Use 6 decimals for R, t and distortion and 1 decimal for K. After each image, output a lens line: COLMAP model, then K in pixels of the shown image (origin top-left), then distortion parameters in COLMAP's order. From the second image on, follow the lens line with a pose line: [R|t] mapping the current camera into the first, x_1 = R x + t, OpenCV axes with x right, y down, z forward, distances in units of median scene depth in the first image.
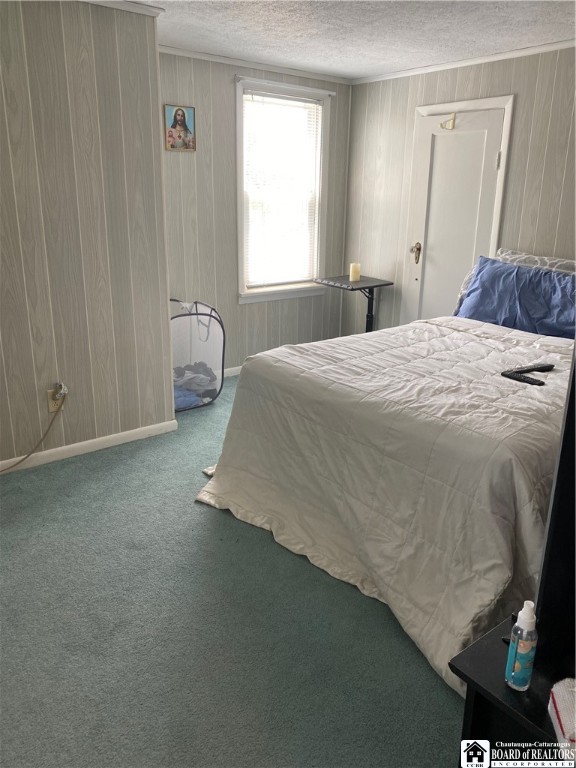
lens RADIAL K [[601.7, 0, 290.3], [0, 601.7, 381.8], [0, 0, 1]] dist [0.010141, 0.006577]
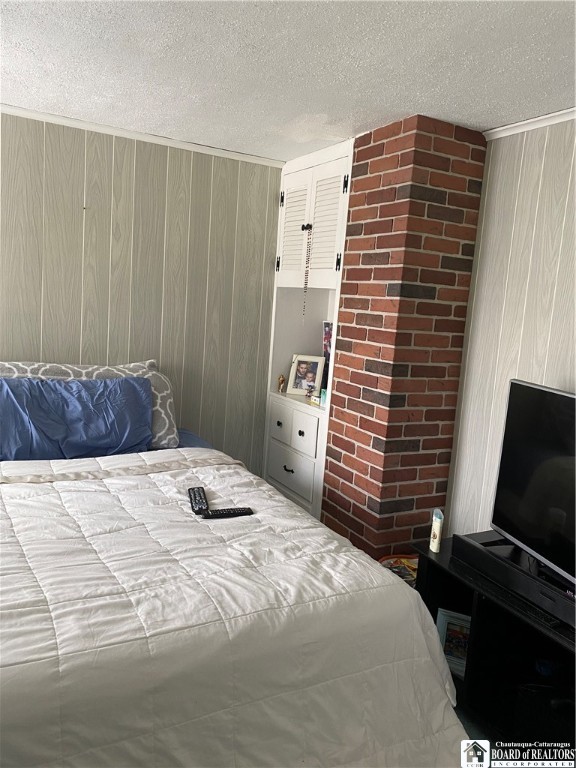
lens RADIAL K [[601.7, 0, 289.9], [0, 601.7, 383.4], [0, 0, 1]] dist [0.010141, 0.006577]
pose [[0.160235, -0.139949, 0.977108, -0.415093], [0.224718, 0.969076, 0.101947, -0.254499], [-0.961159, 0.203238, 0.186729, 0.729667]]
